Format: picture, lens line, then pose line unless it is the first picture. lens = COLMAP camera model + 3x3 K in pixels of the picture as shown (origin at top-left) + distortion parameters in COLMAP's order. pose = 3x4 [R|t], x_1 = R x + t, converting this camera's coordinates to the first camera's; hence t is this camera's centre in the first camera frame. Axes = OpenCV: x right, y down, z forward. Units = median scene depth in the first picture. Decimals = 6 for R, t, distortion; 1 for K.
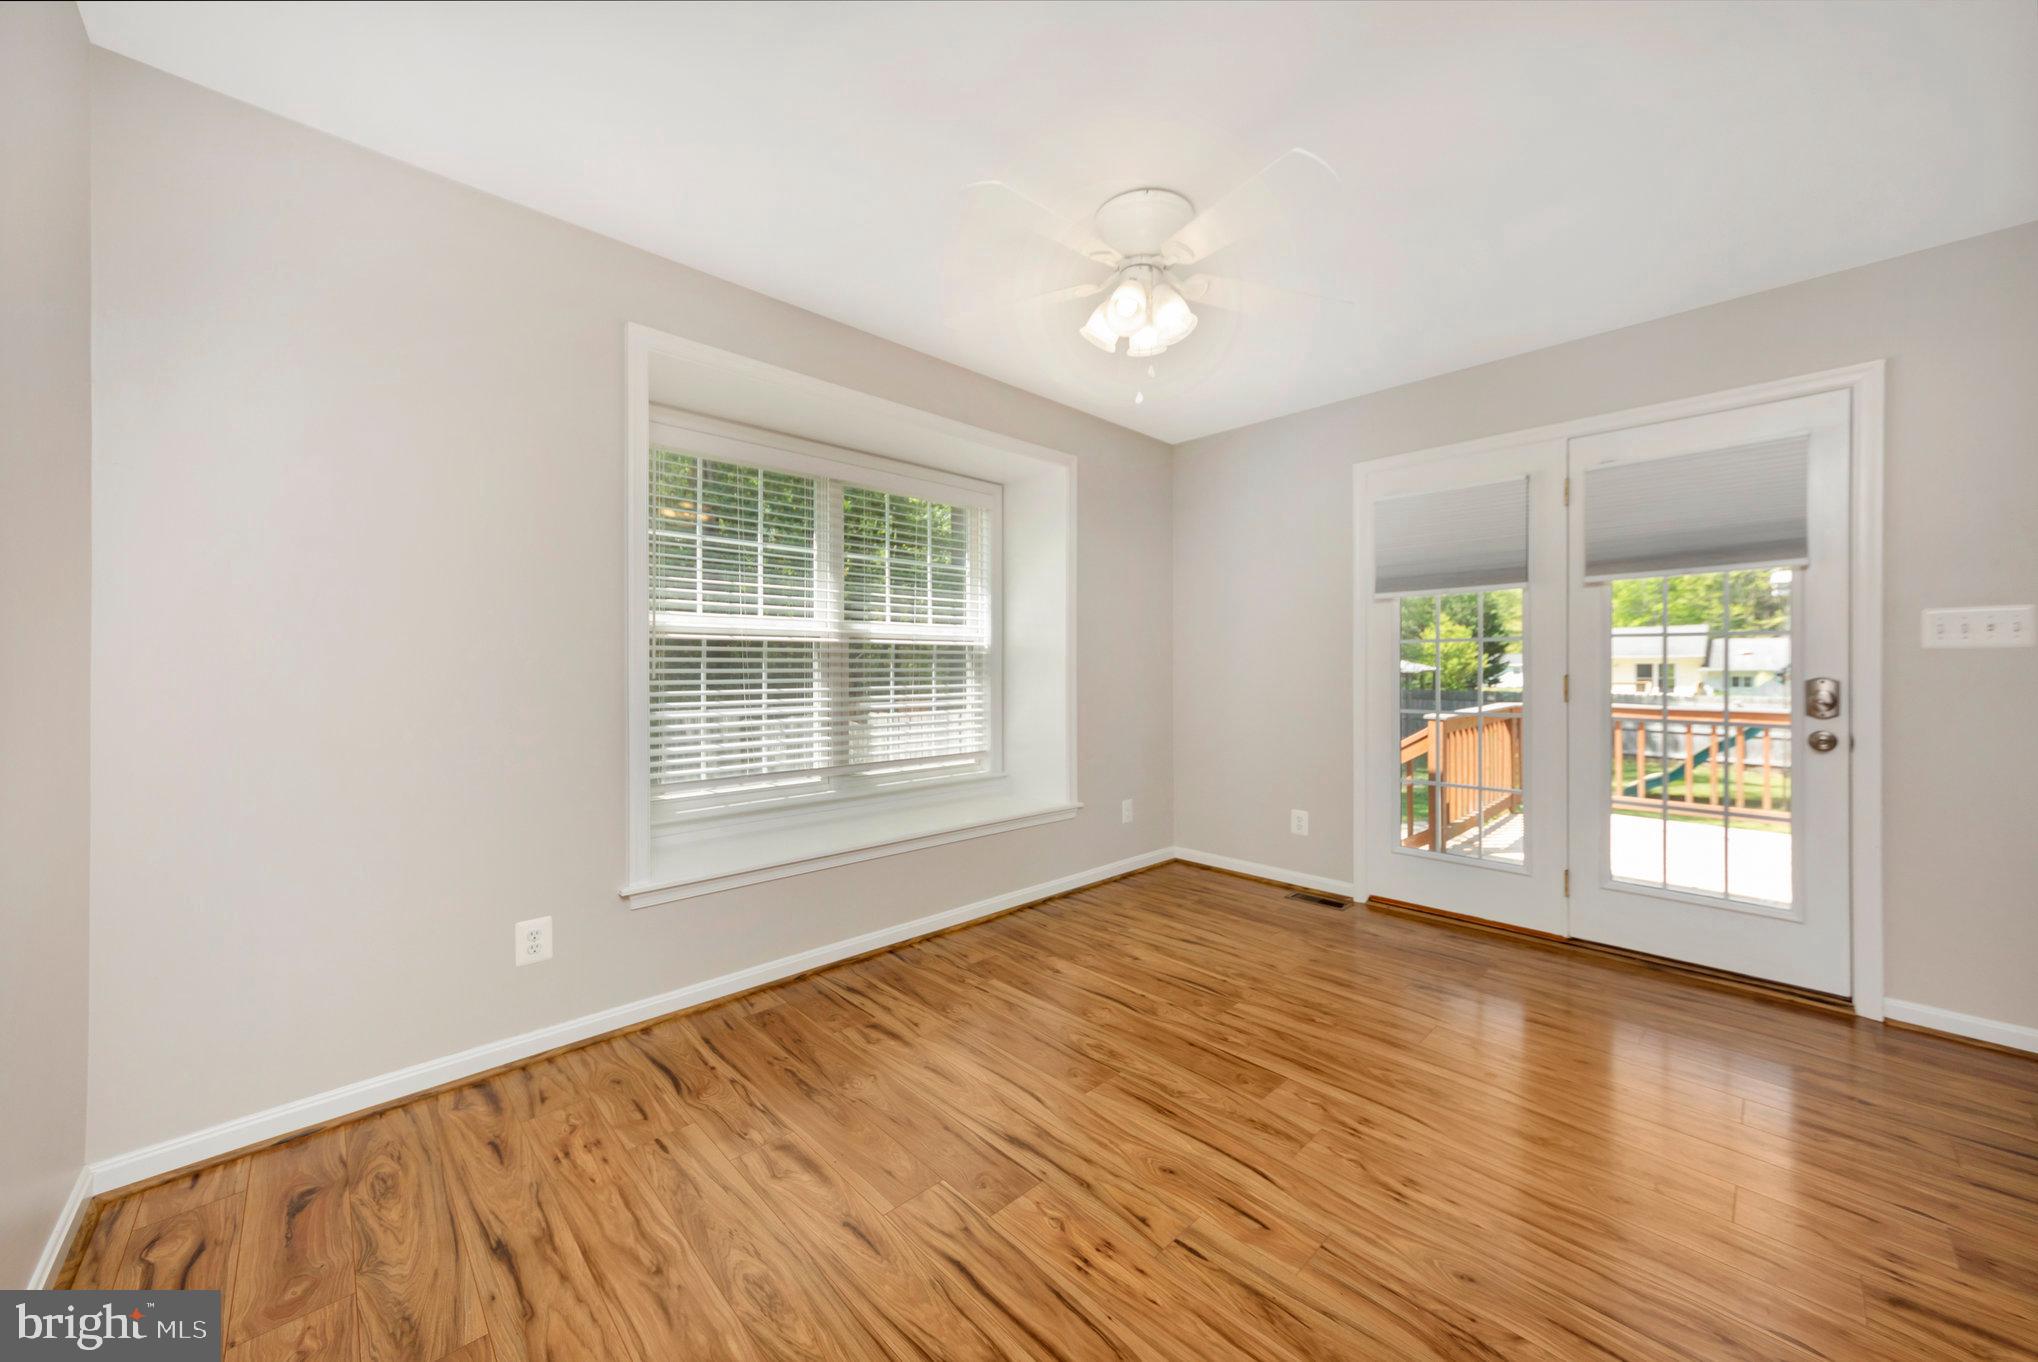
lens RADIAL K [[733.8, 0, 1012.5], [0, 733.8, 661.9], [0, 0, 1]] dist [-0.003342, 0.000715]
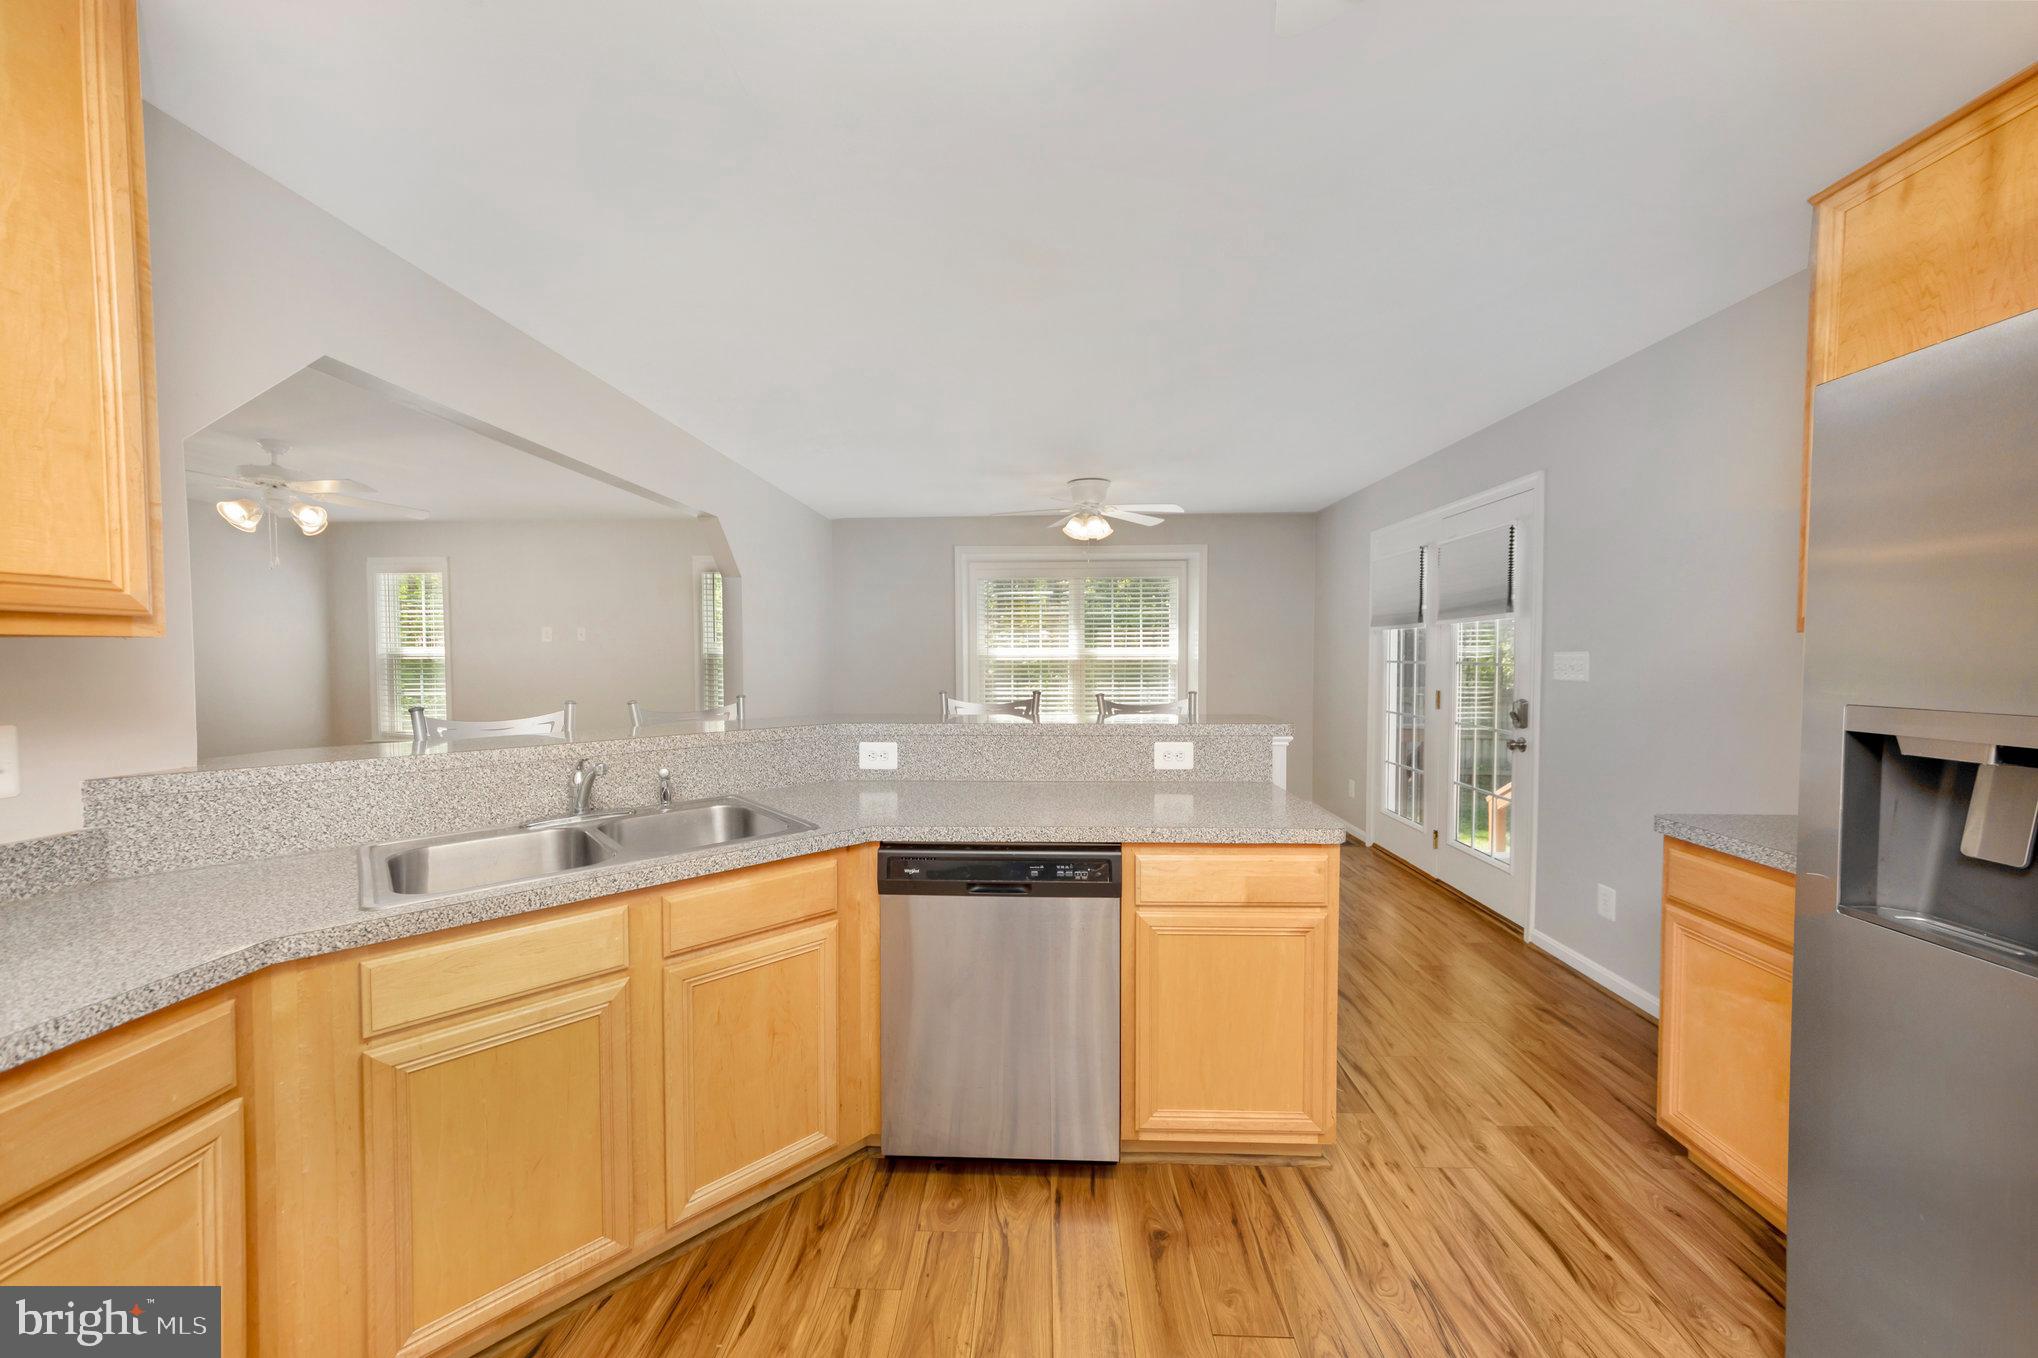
lens RADIAL K [[733.8, 0, 1033.2], [0, 733.8, 674.8], [0, 0, 1]] dist [-0.003342, 0.000715]
pose [[0.704216, 0.023805, -0.709586, 1.005568], [-0.003806, 0.999550, 0.029755, -0.042371], [0.709975, -0.018253, 0.703990, -0.438438]]
